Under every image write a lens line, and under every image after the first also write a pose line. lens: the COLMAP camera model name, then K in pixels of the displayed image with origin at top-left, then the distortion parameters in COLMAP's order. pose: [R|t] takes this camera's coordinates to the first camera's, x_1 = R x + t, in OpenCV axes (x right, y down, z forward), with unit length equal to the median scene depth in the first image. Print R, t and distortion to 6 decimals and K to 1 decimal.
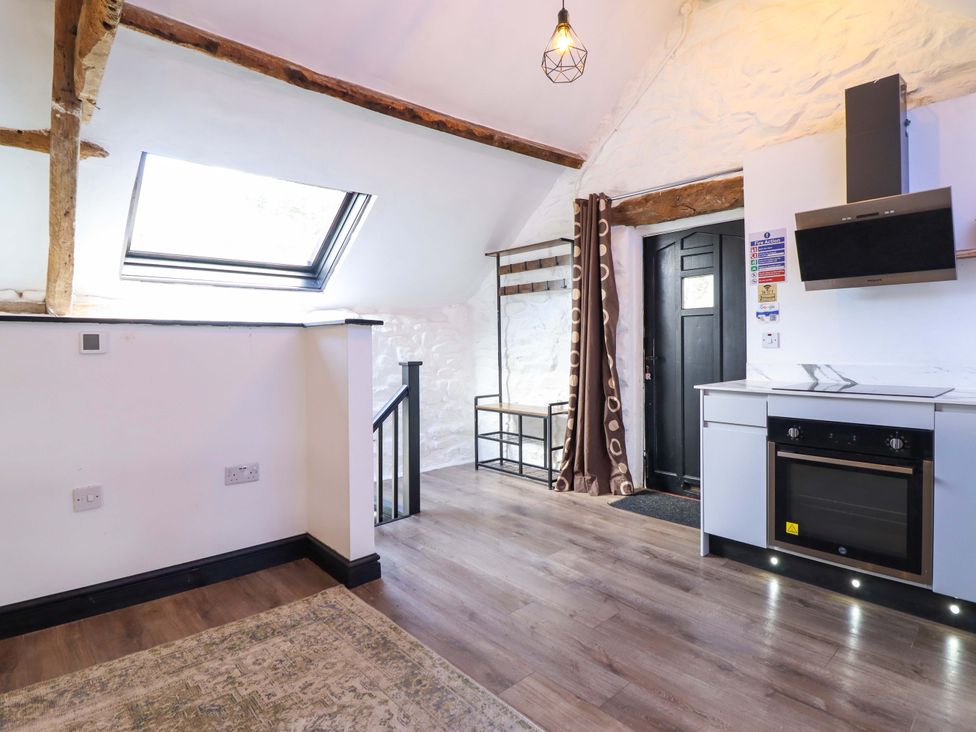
lens RADIAL K [[532.5, 0, 487.7], [0, 532.5, 350.9], [0, 0, 1]] dist [0.002755, -0.014866]
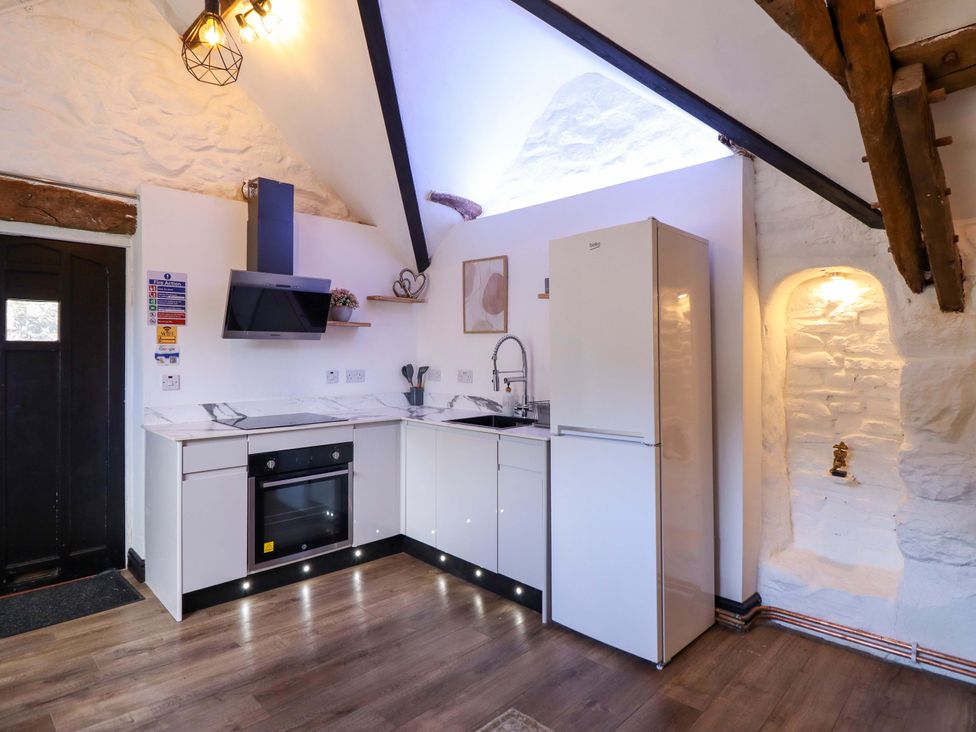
lens RADIAL K [[548.8, 0, 487.9], [0, 548.8, 352.7], [0, 0, 1]] dist [0.004602, -0.014781]
pose [[-0.046232, 0.009907, 0.998882, -0.526698], [0.009547, 0.999910, -0.009475, -0.061202], [-0.998885, 0.009099, -0.046322, 0.460920]]
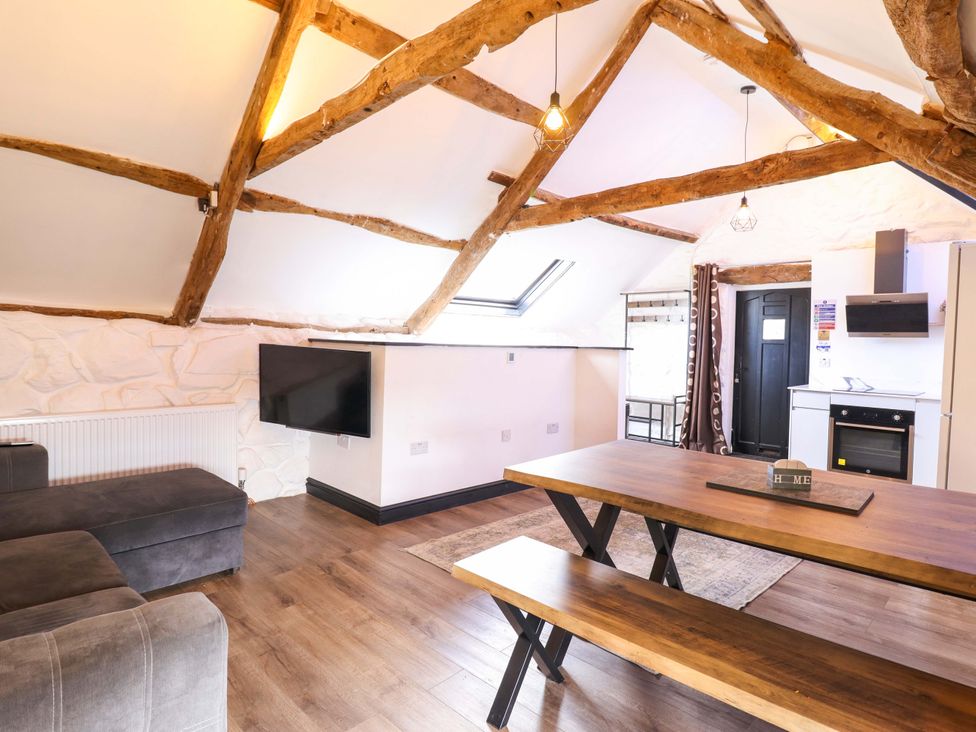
lens RADIAL K [[548.8, 0, 487.9], [0, 548.8, 352.7], [0, 0, 1]] dist [0.004602, -0.014781]
pose [[0.998490, 0.030883, 0.045441, -0.662045], [-0.031379, 0.999455, 0.010259, -0.036546], [-0.045099, -0.011669, 0.998914, -0.755795]]
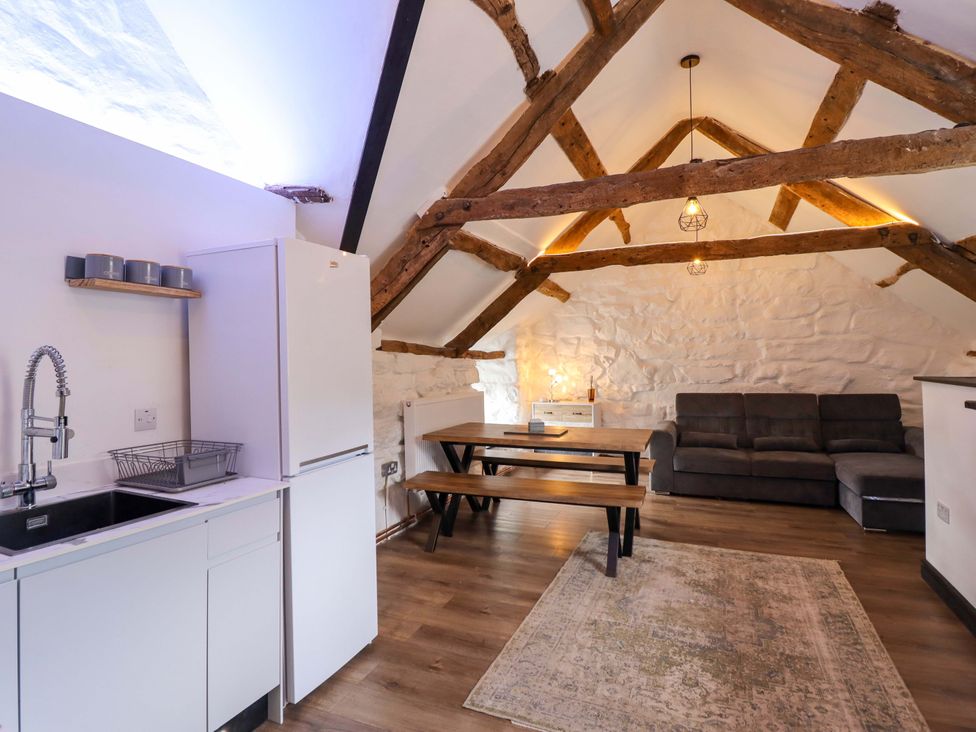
lens RADIAL K [[525.5, 0, 488.1], [0, 525.5, 351.2], [0, 0, 1]] dist [0.001951, -0.014008]
pose [[-0.910324, 0.006486, -0.413847, 0.390118], [0.009258, 0.999946, -0.004695, -0.095276], [0.413794, -0.008105, -0.910335, 1.043858]]
